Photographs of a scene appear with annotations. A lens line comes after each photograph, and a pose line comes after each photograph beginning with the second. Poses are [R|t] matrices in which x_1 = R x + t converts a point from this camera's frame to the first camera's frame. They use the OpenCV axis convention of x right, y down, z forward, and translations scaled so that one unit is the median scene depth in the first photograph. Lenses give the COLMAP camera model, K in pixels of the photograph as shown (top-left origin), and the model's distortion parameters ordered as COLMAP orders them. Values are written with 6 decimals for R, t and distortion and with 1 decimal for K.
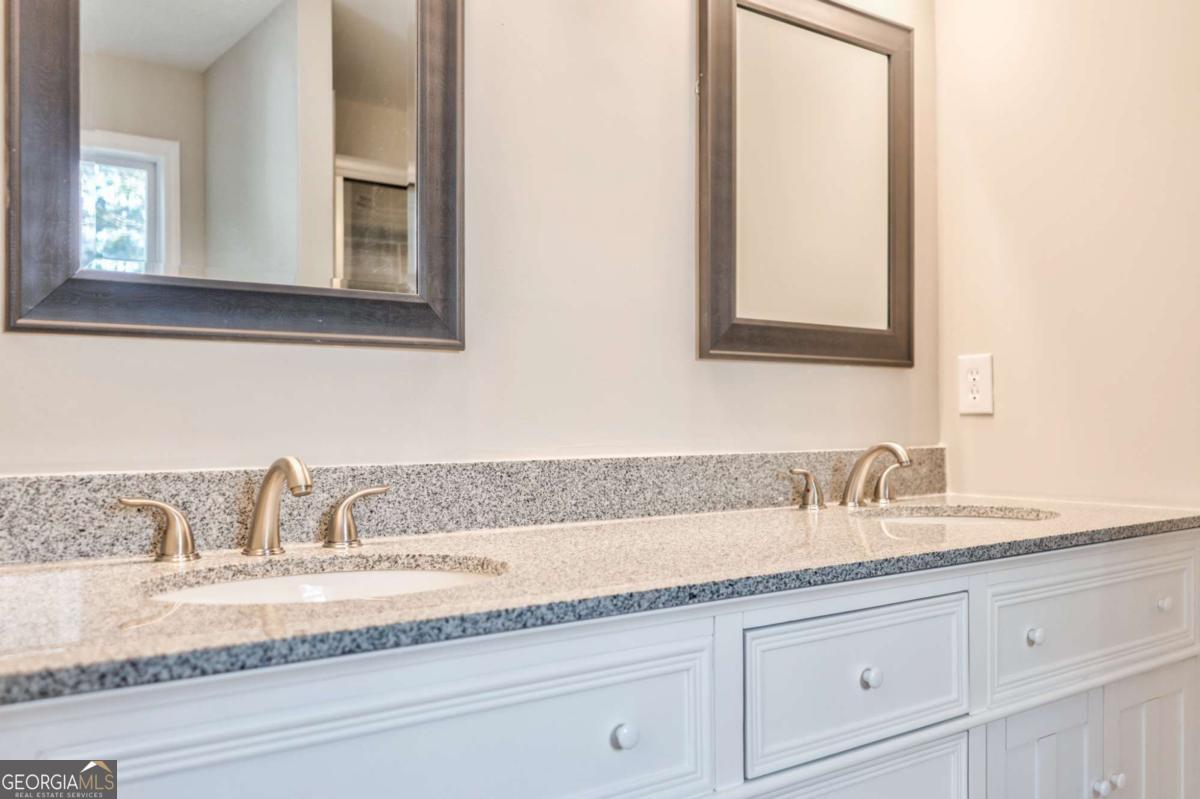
lens RADIAL K [[979.8, 0, 600.0], [0, 979.8, 399.5], [0, 0, 1]] dist [-0.008605, -0.000201]
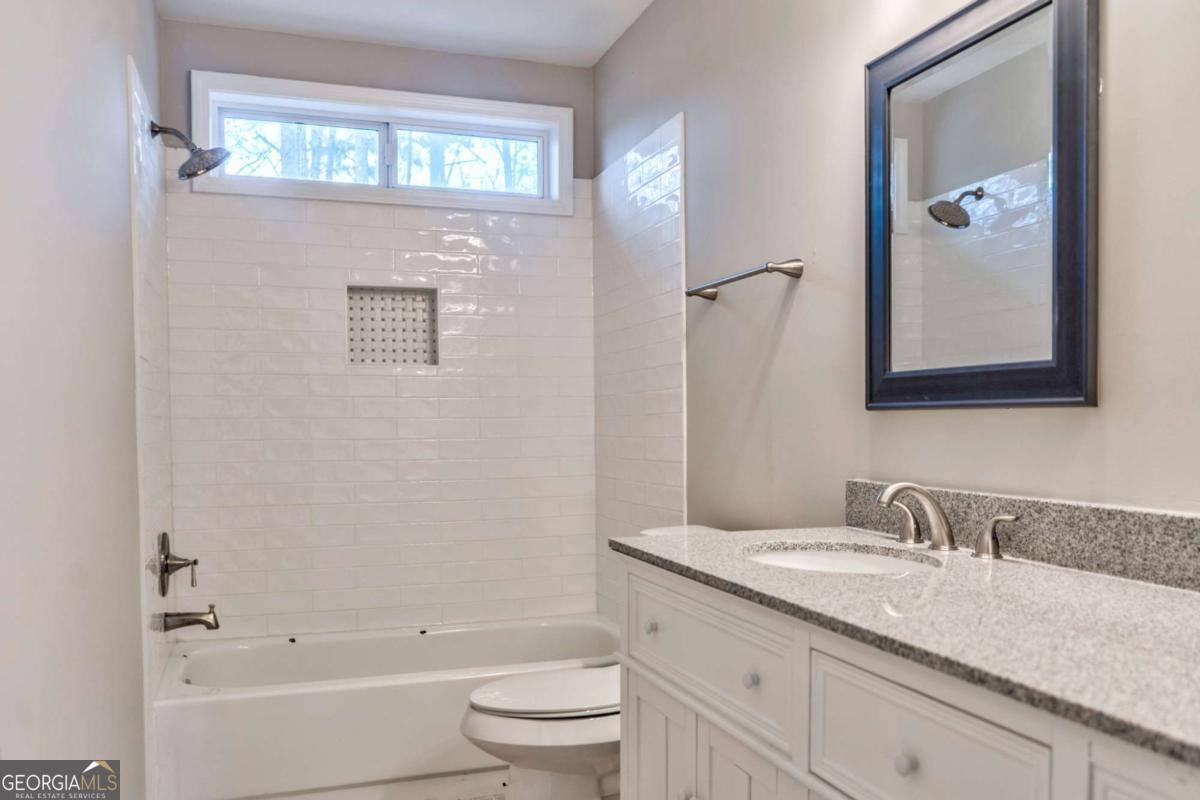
lens RADIAL K [[979.8, 0, 600.0], [0, 979.8, 400.0], [0, 0, 1]] dist [-0.008605, -0.000201]
pose [[-0.298119, -0.032275, -0.953983, 1.285245], [-0.012683, 0.999474, -0.029851, -0.013978], [0.954444, 0.003200, -0.298372, 1.005960]]
